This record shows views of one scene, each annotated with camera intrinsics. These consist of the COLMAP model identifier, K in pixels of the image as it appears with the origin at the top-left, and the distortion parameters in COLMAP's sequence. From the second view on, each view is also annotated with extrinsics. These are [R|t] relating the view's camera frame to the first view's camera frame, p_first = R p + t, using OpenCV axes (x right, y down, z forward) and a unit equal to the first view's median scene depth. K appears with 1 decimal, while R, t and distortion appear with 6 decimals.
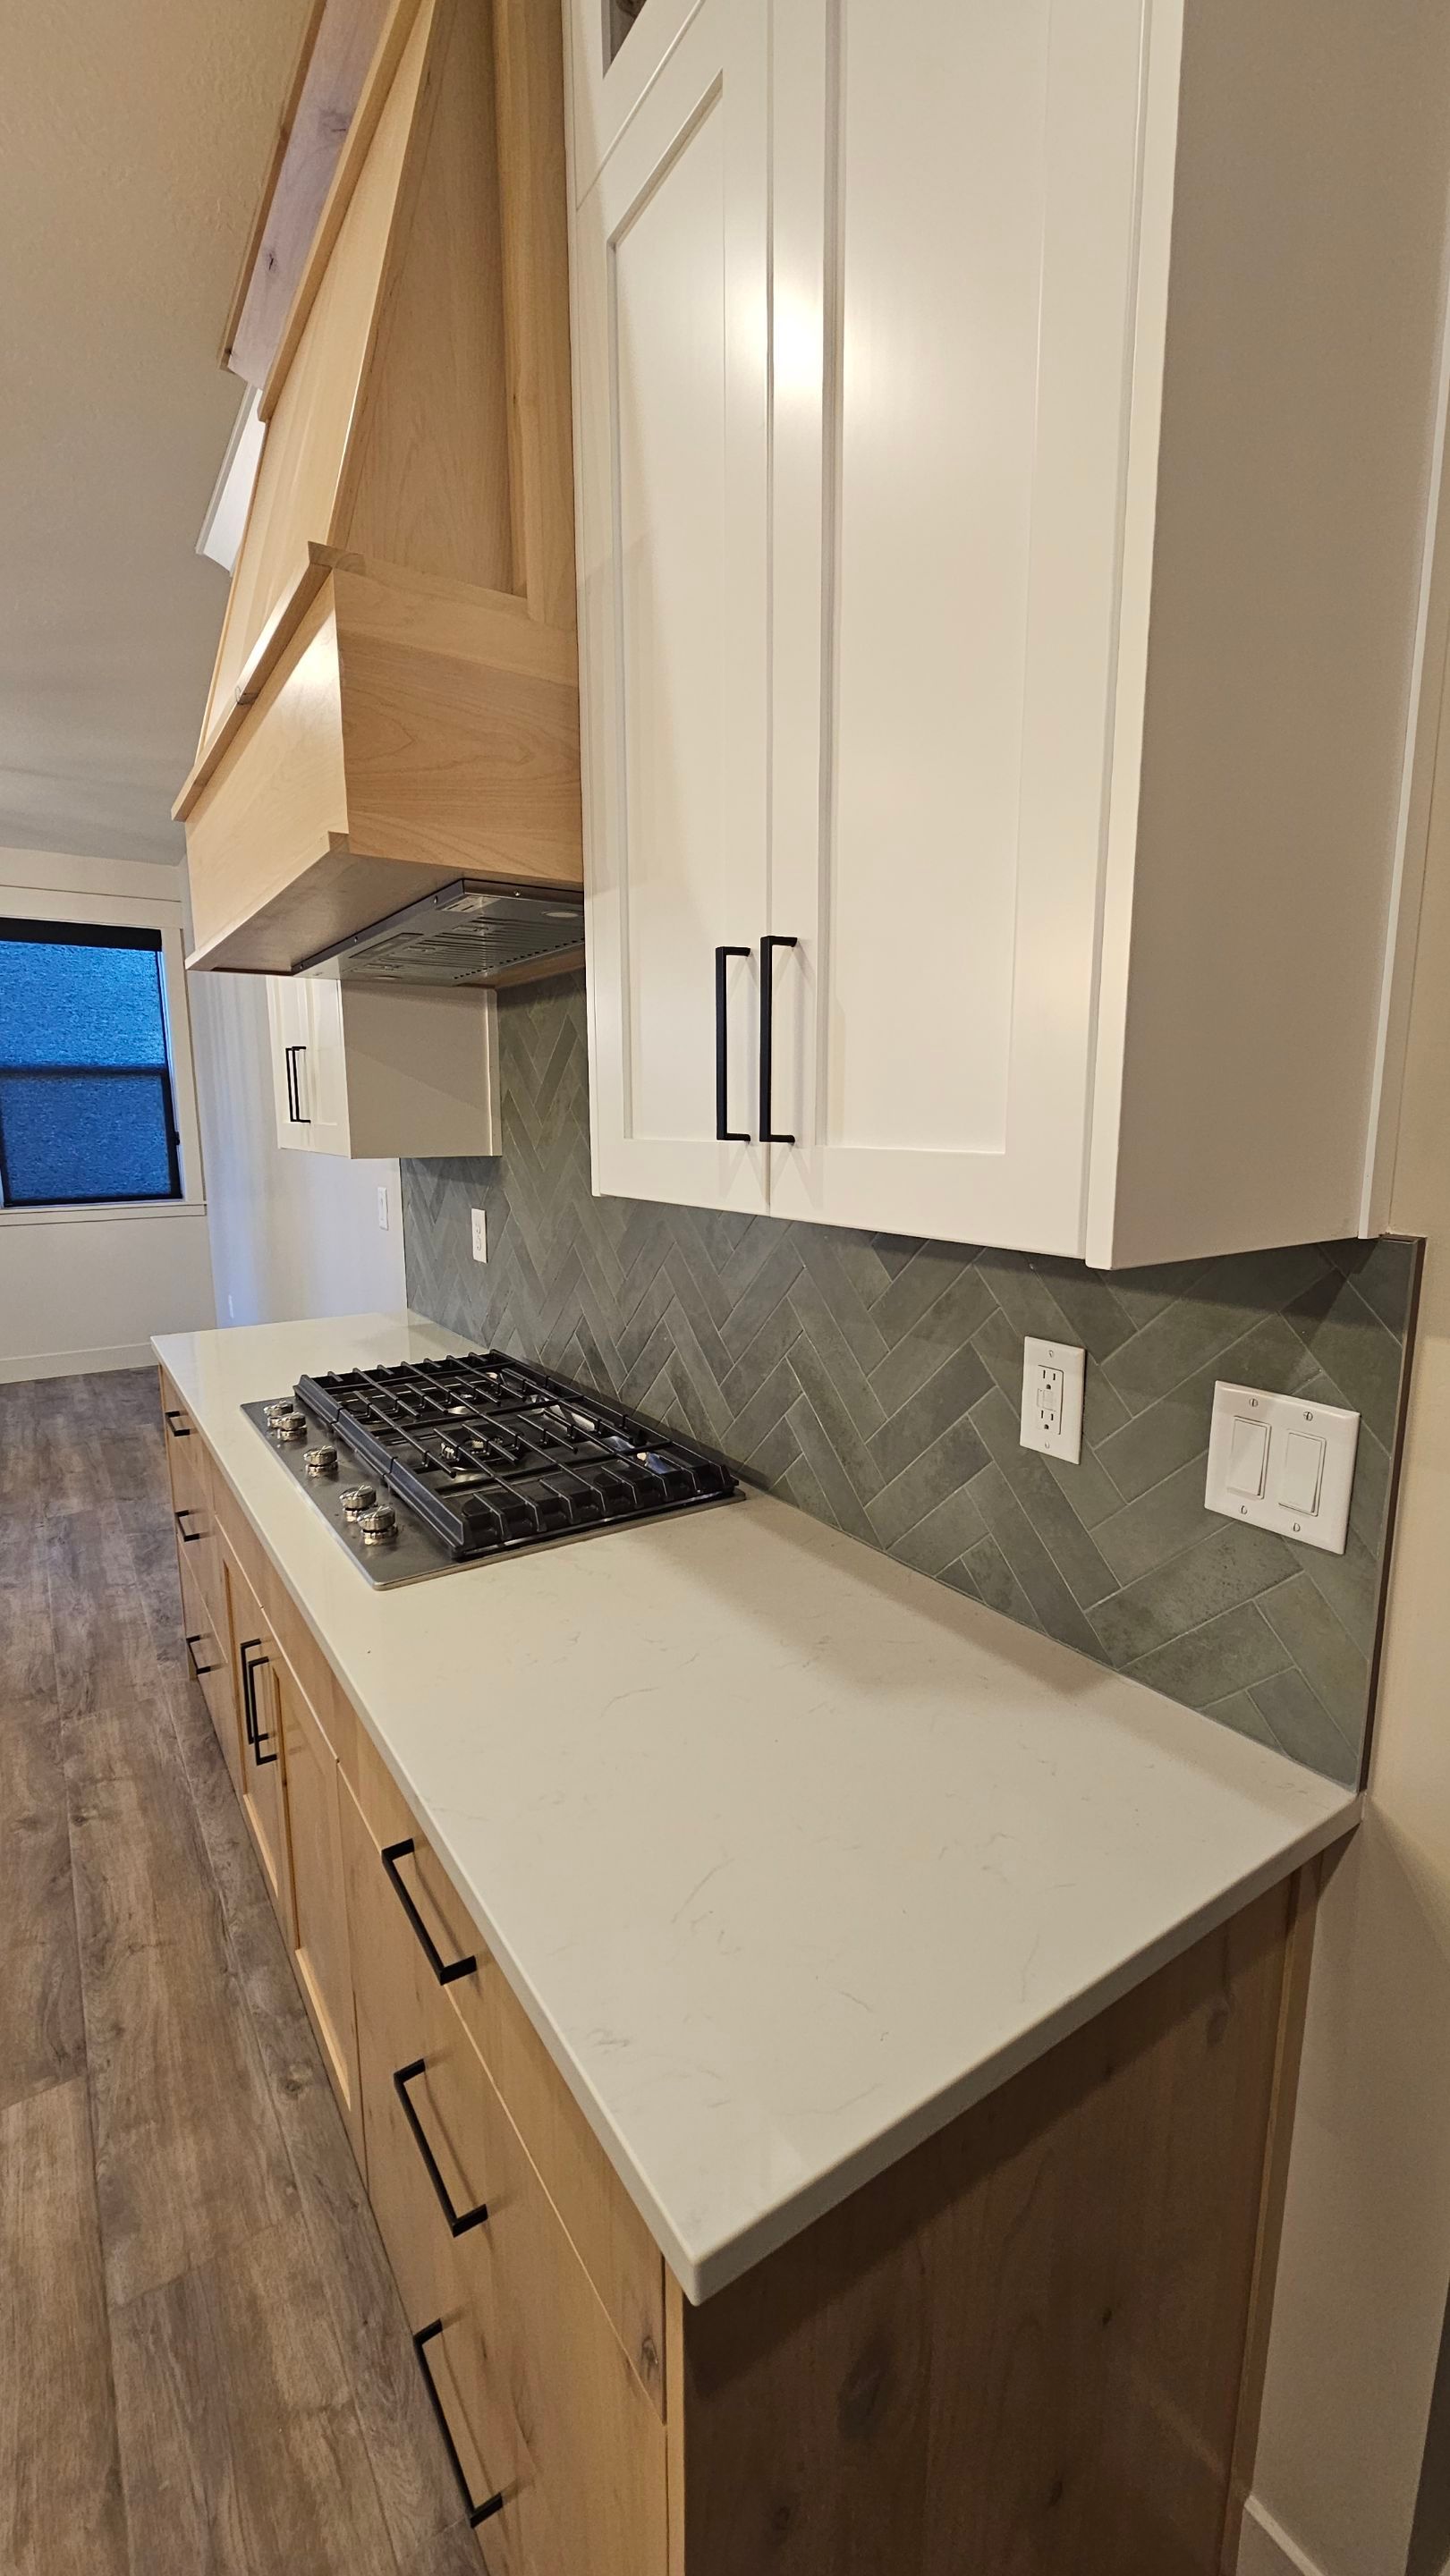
lens RADIAL K [[1053.9, 0, 719.8], [0, 1053.9, 1295.1], [0, 0, 1]] dist [-0.001820, 0.000375]
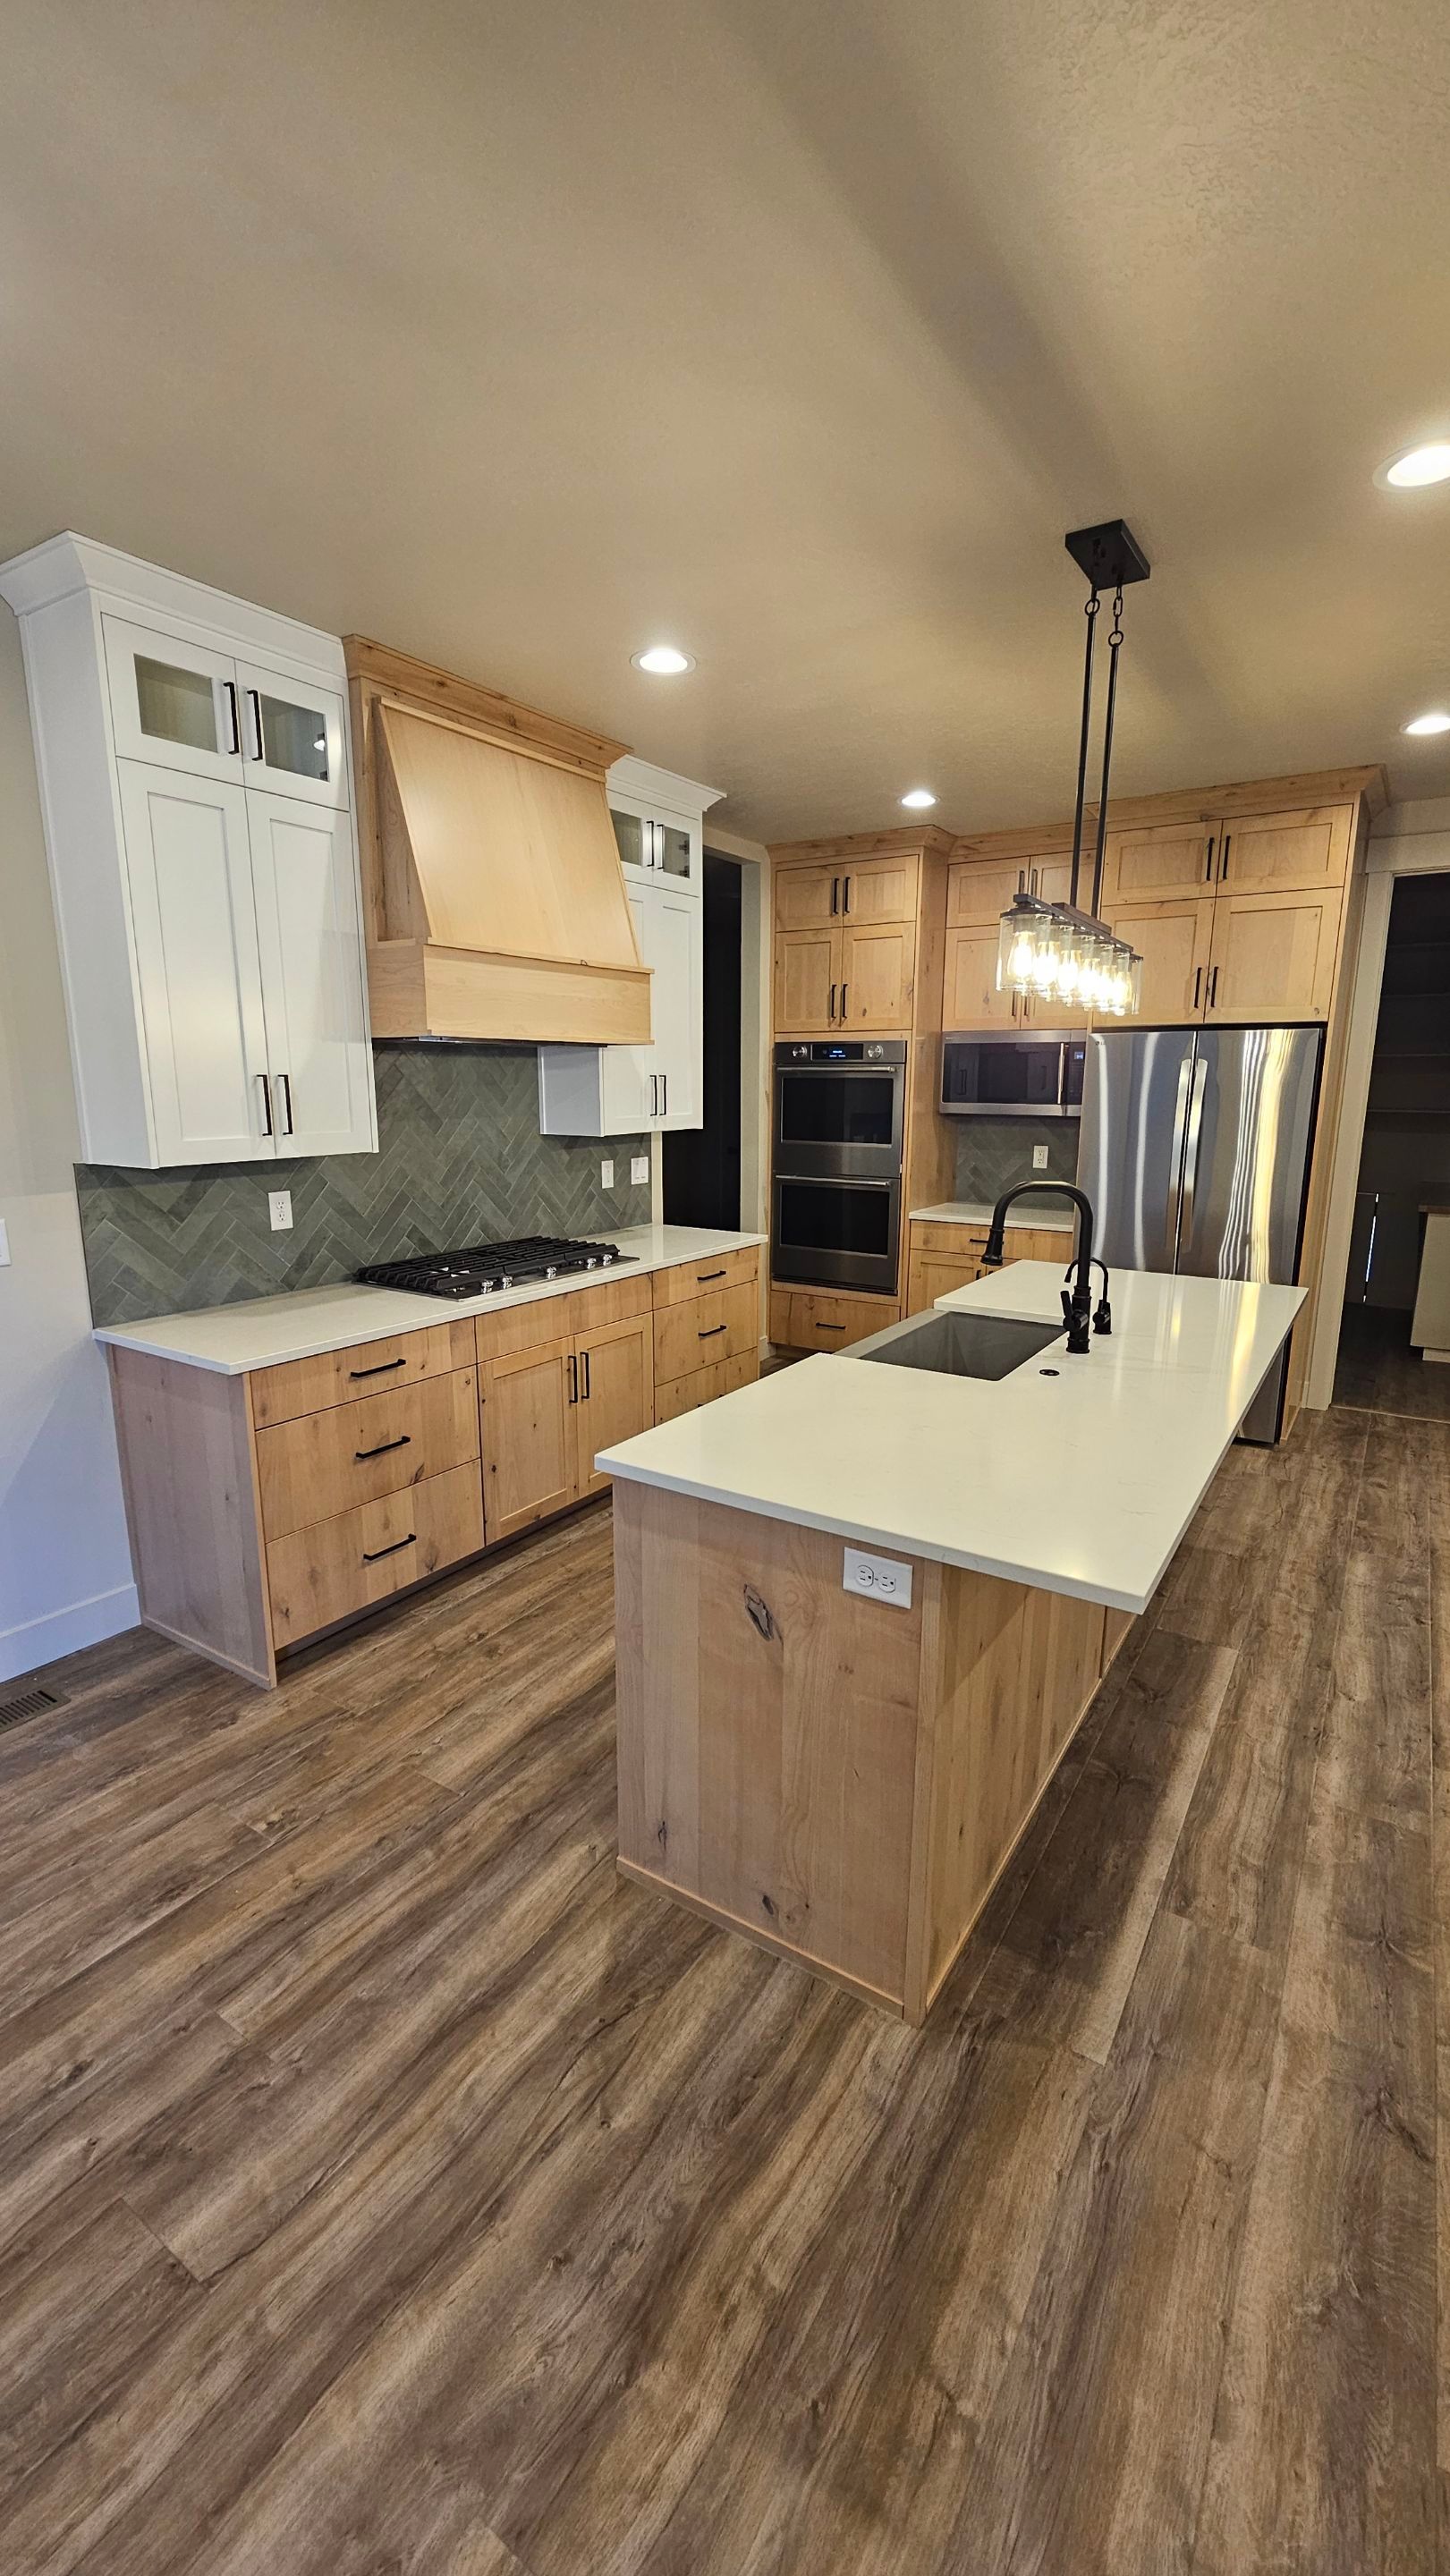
lens RADIAL K [[1053.9, 0, 720.7], [0, 1053.9, 1291.0], [0, 0, 1]] dist [-0.001820, 0.000375]
pose [[-0.394117, -0.185259, 0.900195, -2.812999], [0.157608, 0.951340, 0.264788, -0.378254], [-0.905445, 0.246236, -0.345741, 1.601826]]
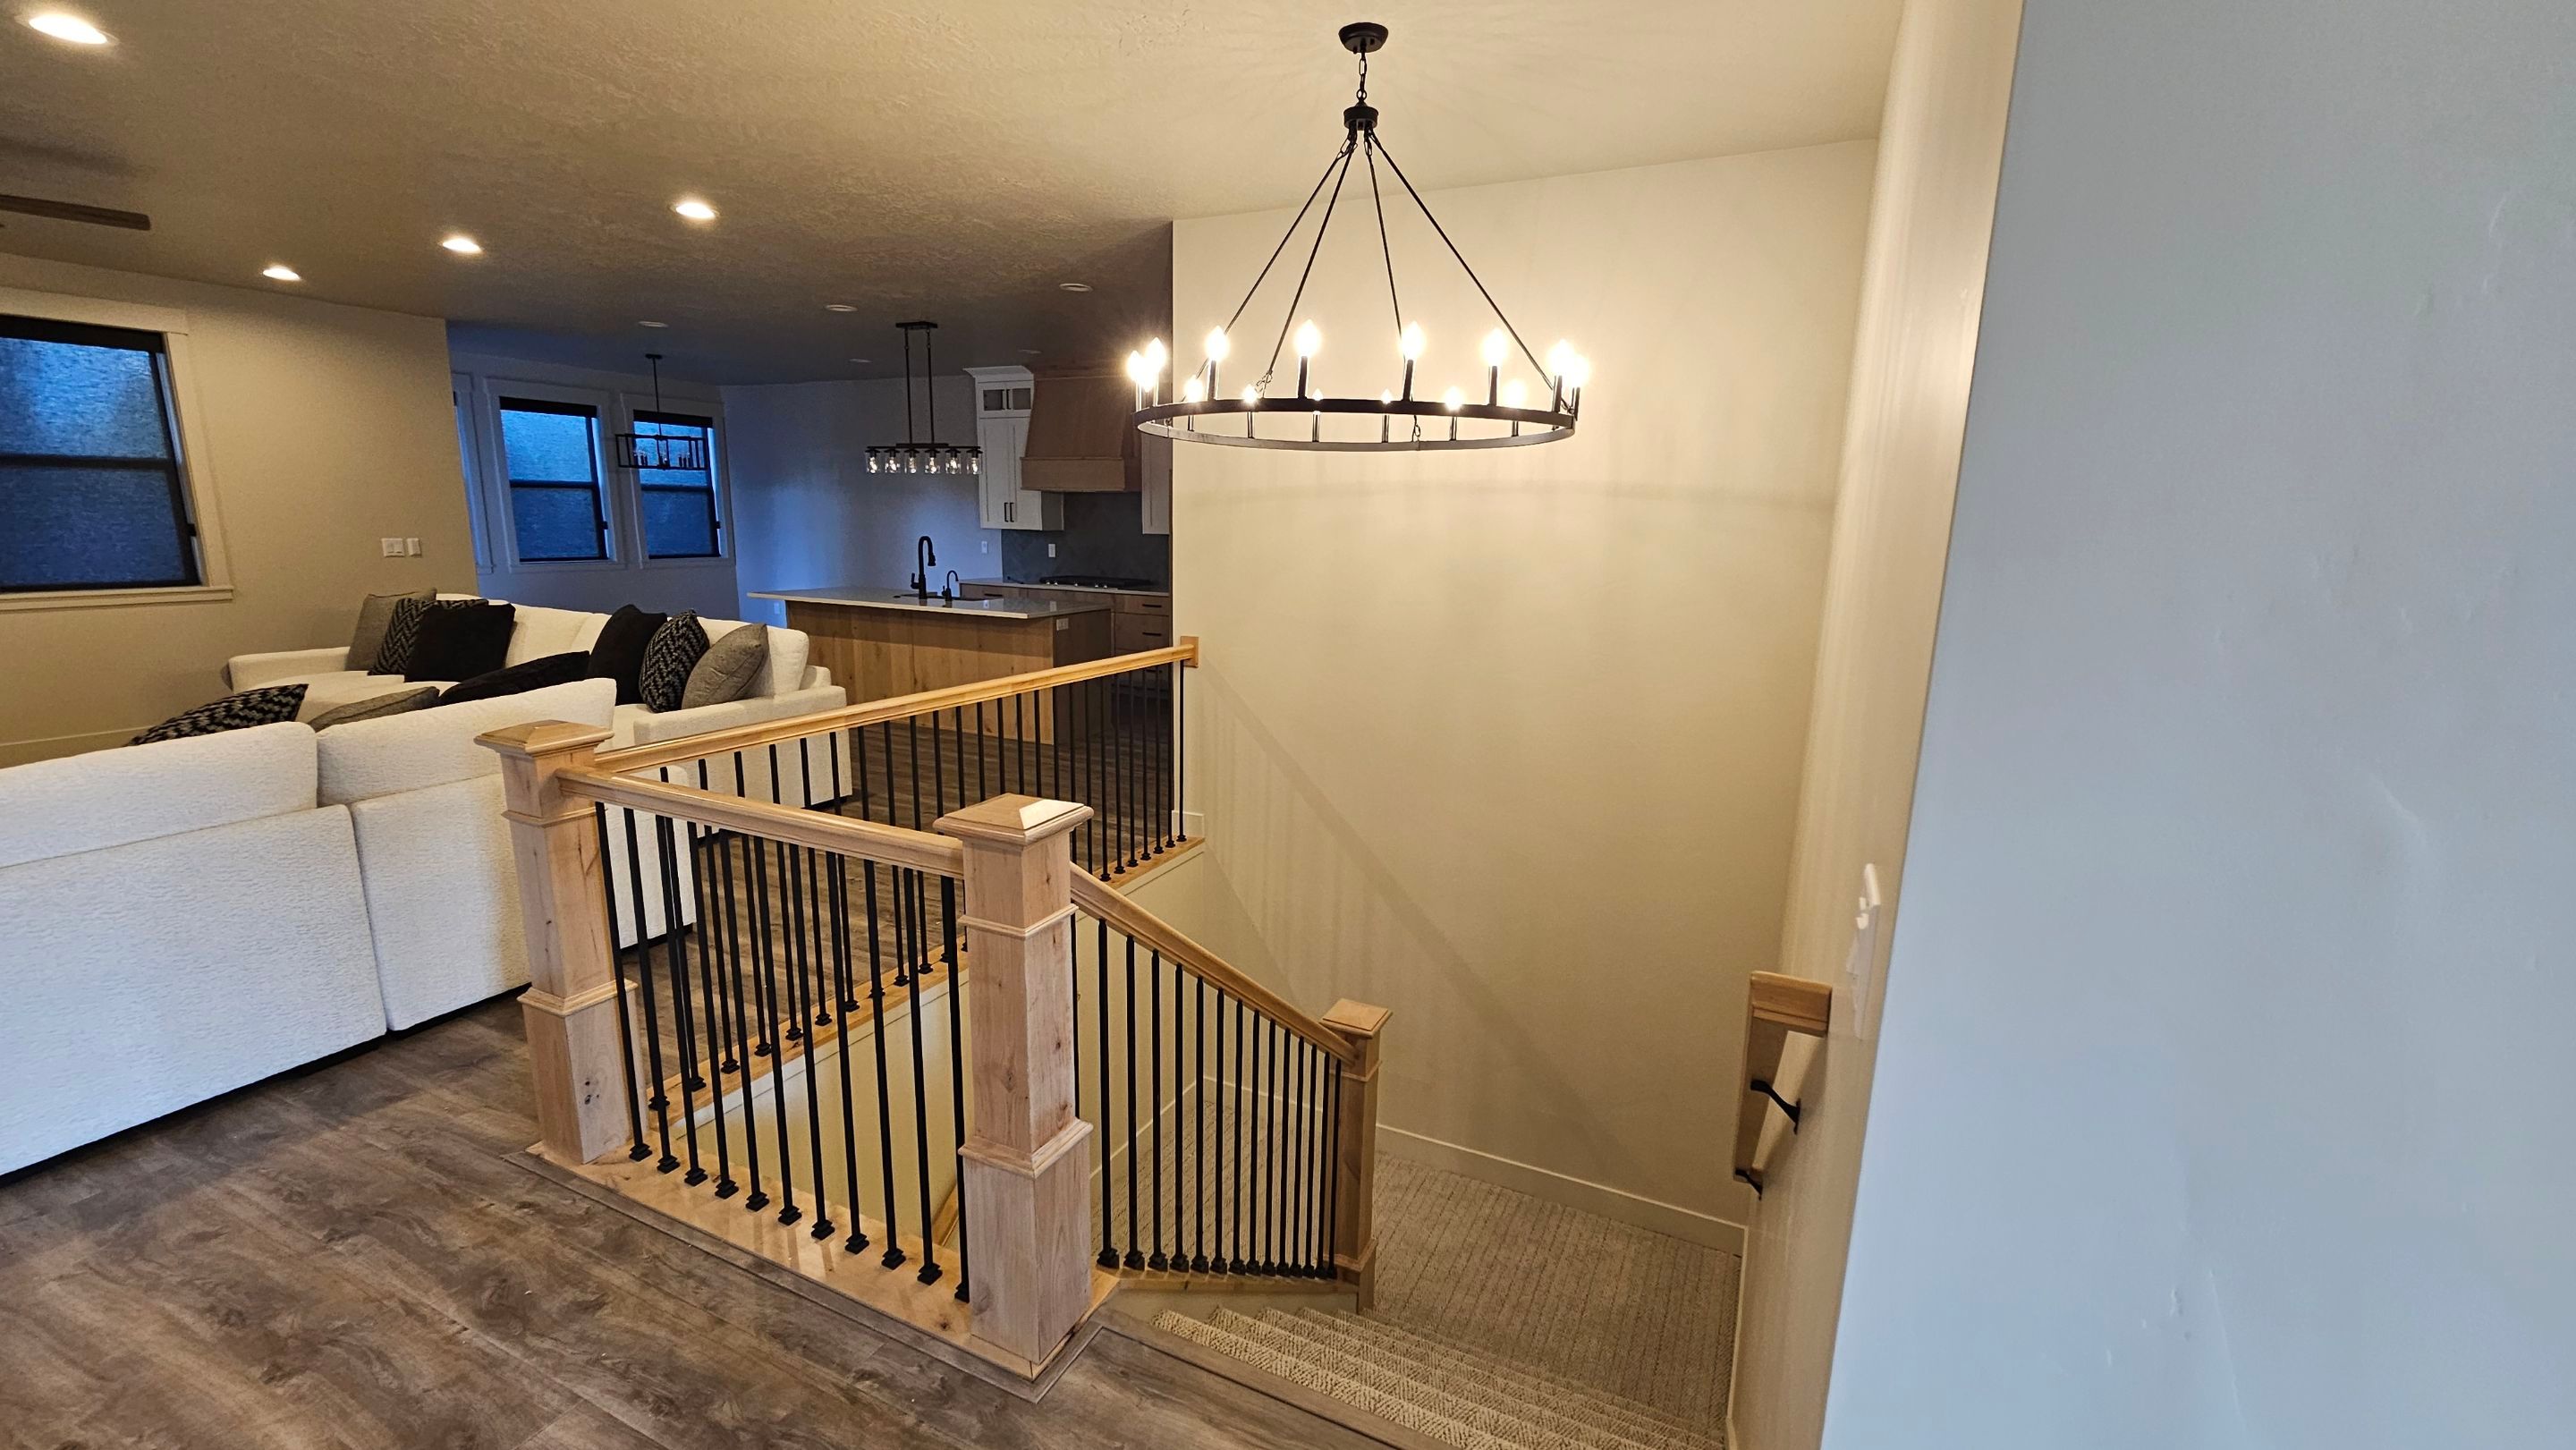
lens RADIAL K [[1053.9, 0, 1280.7], [0, 1053.9, 725.8], [0, 0, 1]] dist [-0.001820, 0.000375]
pose [[0.862015, -0.076262, 0.501113, -2.529480], [0.061451, 0.997048, 0.046027, 0.787429], [-0.503144, -0.008883, 0.864157, -4.801151]]
